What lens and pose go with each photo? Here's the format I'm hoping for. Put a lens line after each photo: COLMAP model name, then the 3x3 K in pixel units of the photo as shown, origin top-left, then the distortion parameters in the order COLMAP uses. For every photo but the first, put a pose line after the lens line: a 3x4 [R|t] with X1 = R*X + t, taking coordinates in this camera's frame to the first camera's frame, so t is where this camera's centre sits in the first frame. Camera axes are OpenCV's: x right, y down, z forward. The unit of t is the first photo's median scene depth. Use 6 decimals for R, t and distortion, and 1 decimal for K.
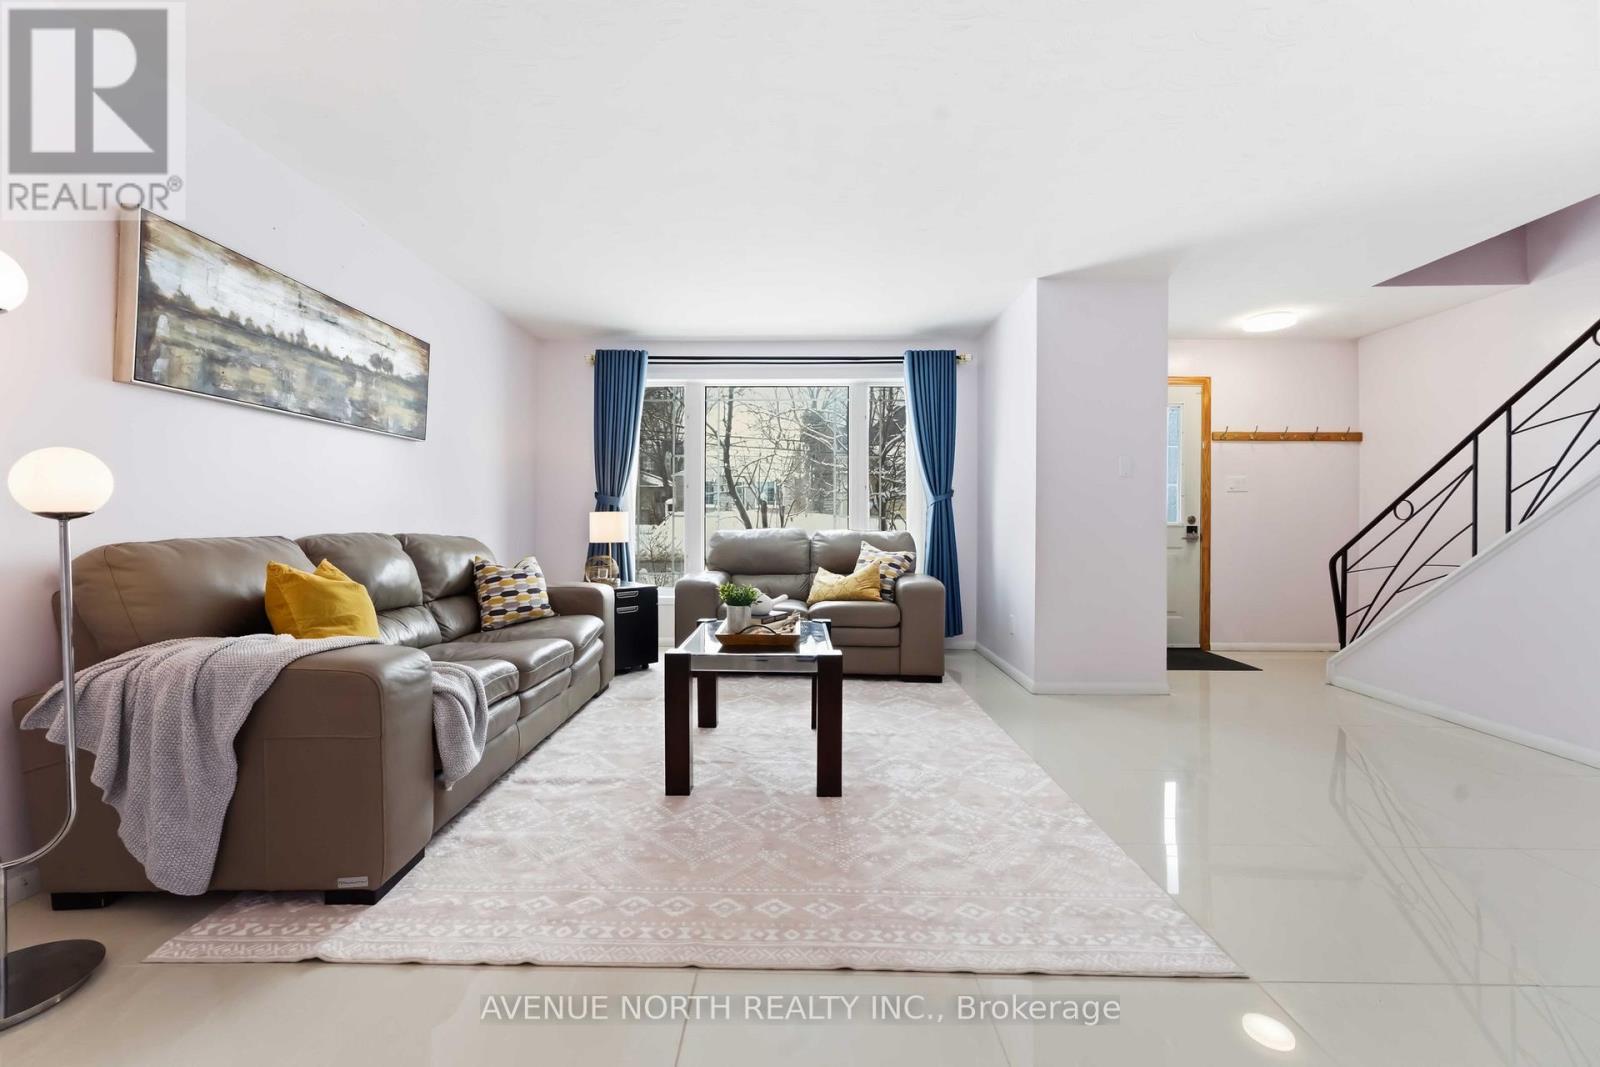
lens RADIAL K [[643.4, 0, 797.7], [0, 643.4, 518.5], [0, 0, 1]] dist [0.000169, 0.000489]
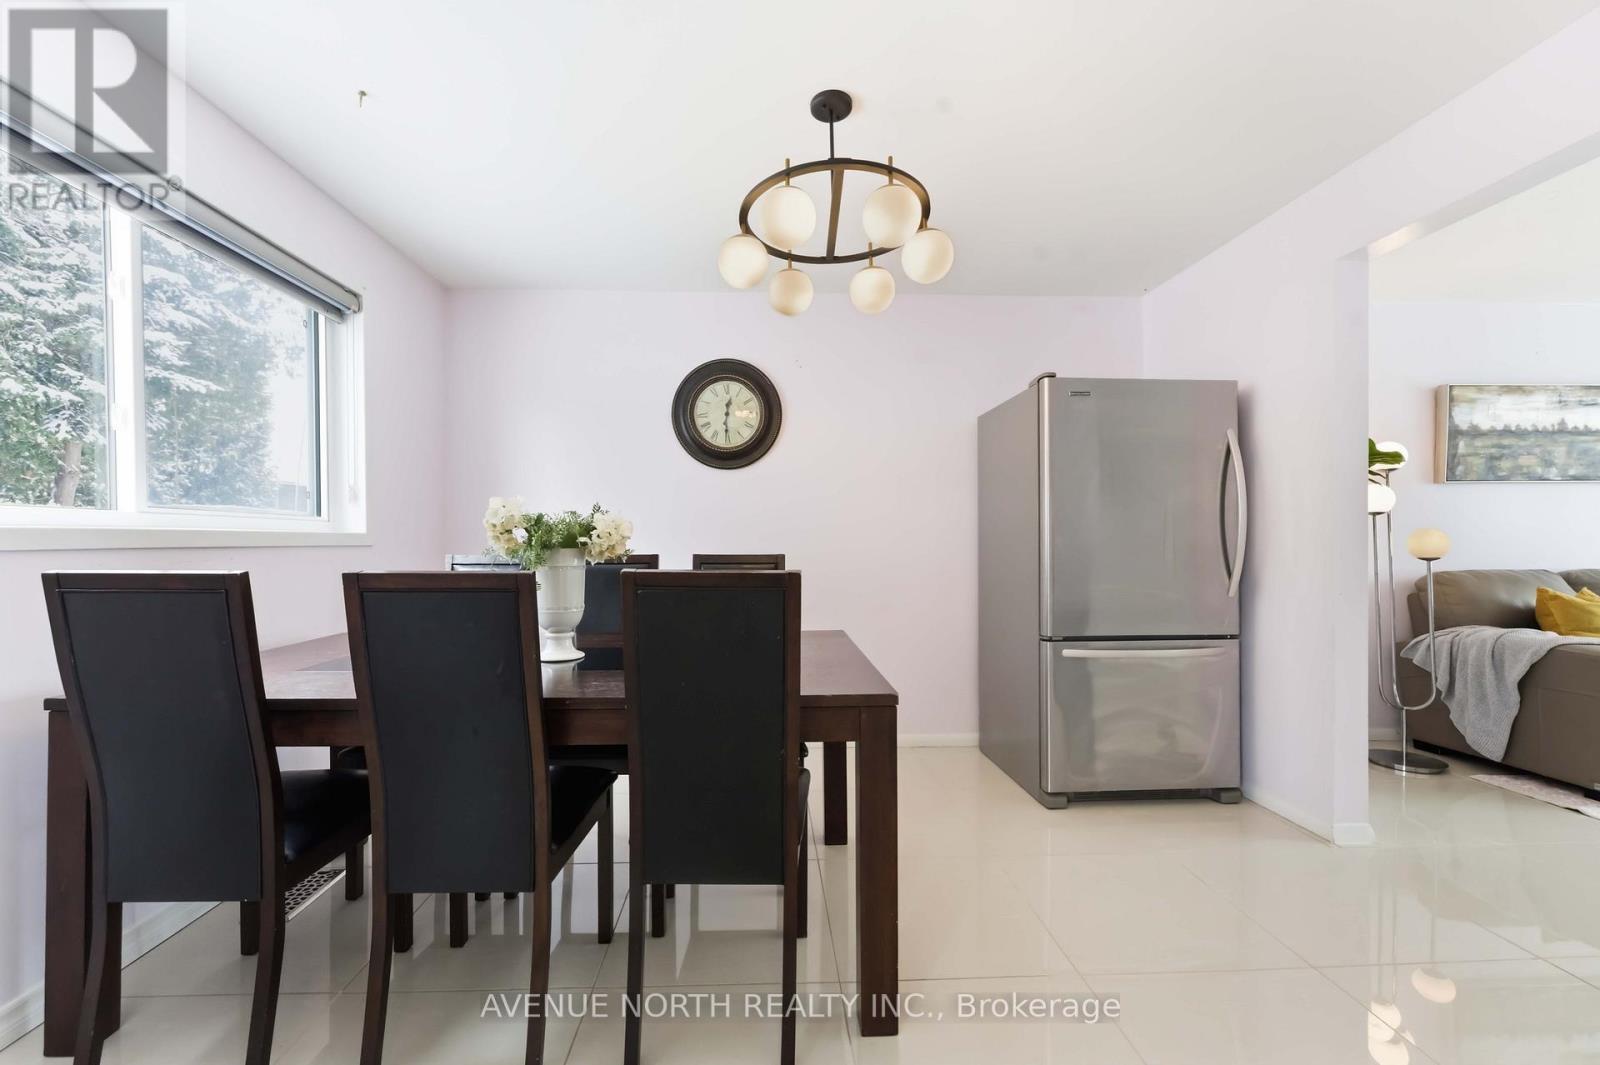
lens RADIAL K [[643.4, 0, 773.3], [0, 643.4, 539.1], [0, 0, 1]] dist [0.000169, 0.000489]
pose [[0.025357, -0.009044, -0.999638, 0.703197], [0.003697, 0.999953, -0.008953, -0.041671], [0.999672, -0.003469, 0.025389, -0.903883]]
